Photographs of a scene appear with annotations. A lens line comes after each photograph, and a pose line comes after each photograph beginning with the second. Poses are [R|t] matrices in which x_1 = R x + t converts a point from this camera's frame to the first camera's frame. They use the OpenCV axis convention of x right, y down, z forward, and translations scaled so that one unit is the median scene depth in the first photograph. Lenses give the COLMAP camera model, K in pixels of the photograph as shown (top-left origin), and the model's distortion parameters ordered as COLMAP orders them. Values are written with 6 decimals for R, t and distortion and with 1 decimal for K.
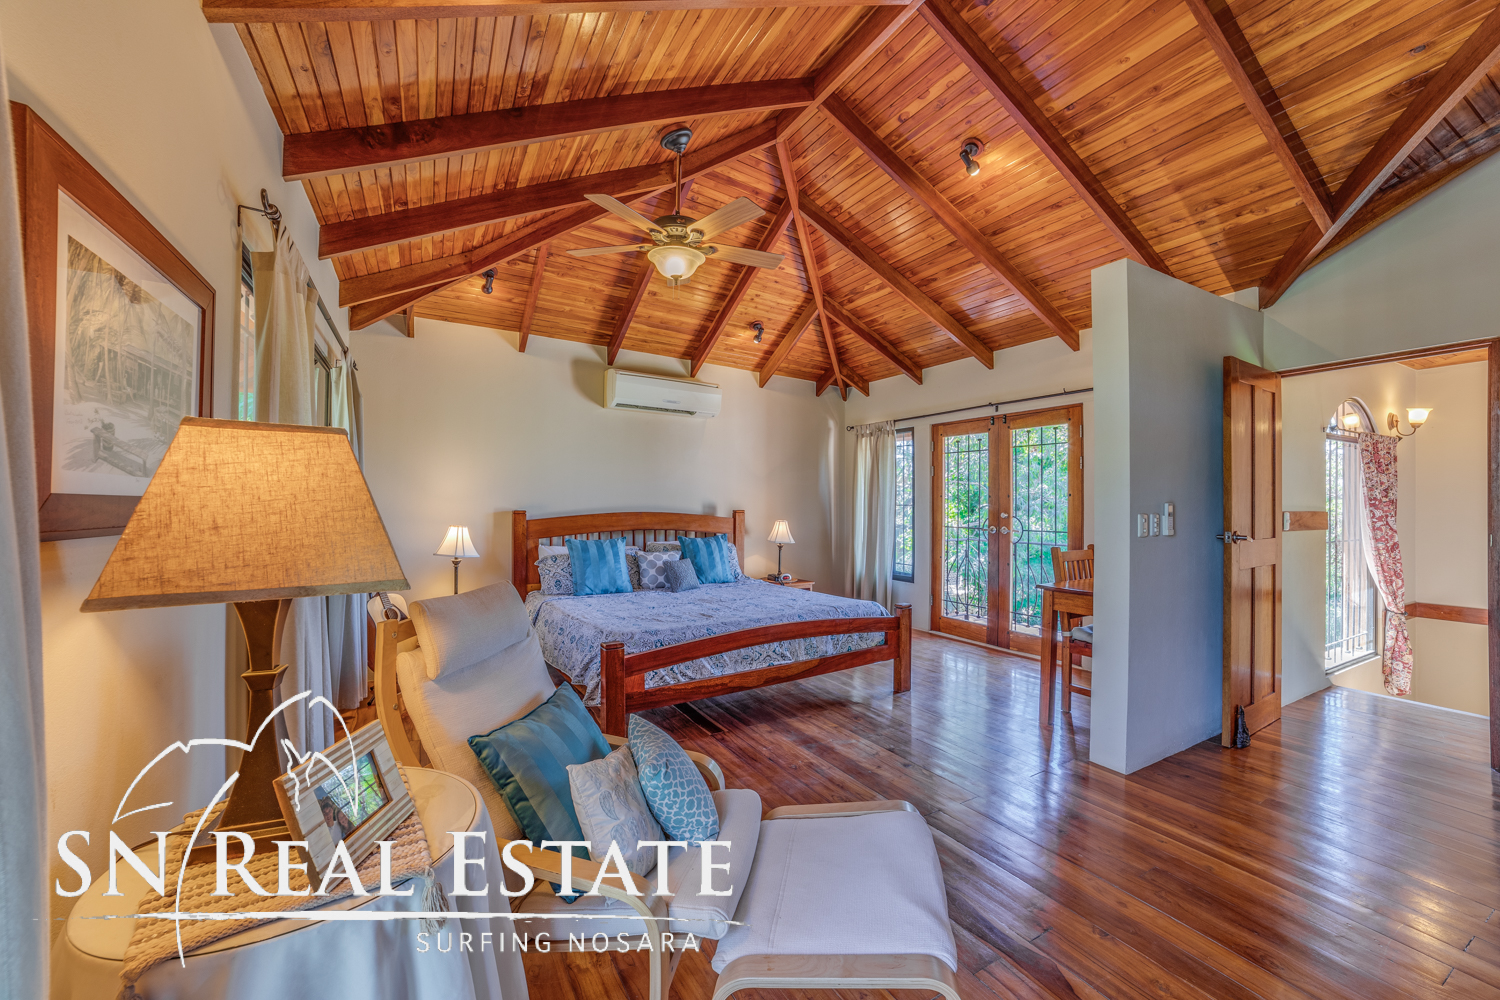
lens RADIAL K [[595.1, 0, 753.3], [0, 595.1, 501.8], [0, 0, 1]] dist [-0.089193, 0.037325]
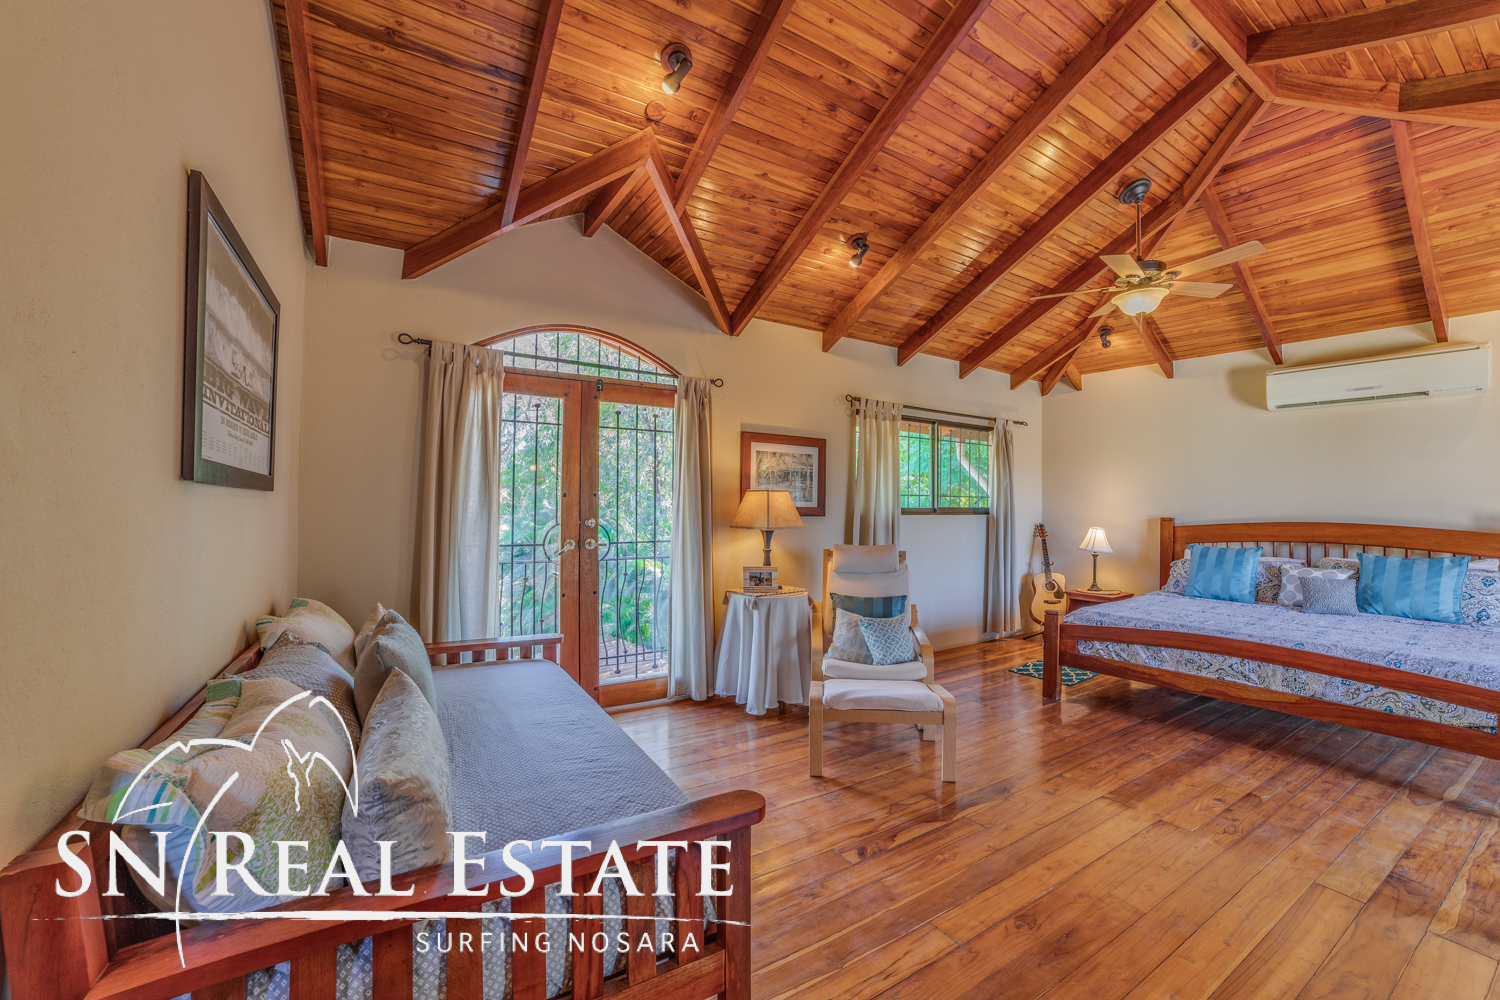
lens RADIAL K [[595.1, 0, 753.3], [0, 595.1, 501.8], [0, 0, 1]] dist [-0.089193, 0.037325]
pose [[0.040610, -0.013331, -0.999086, 0.712139], [-0.008973, 0.999866, -0.013706, 0.007085], [0.999135, 0.009521, 0.040485, 0.155625]]
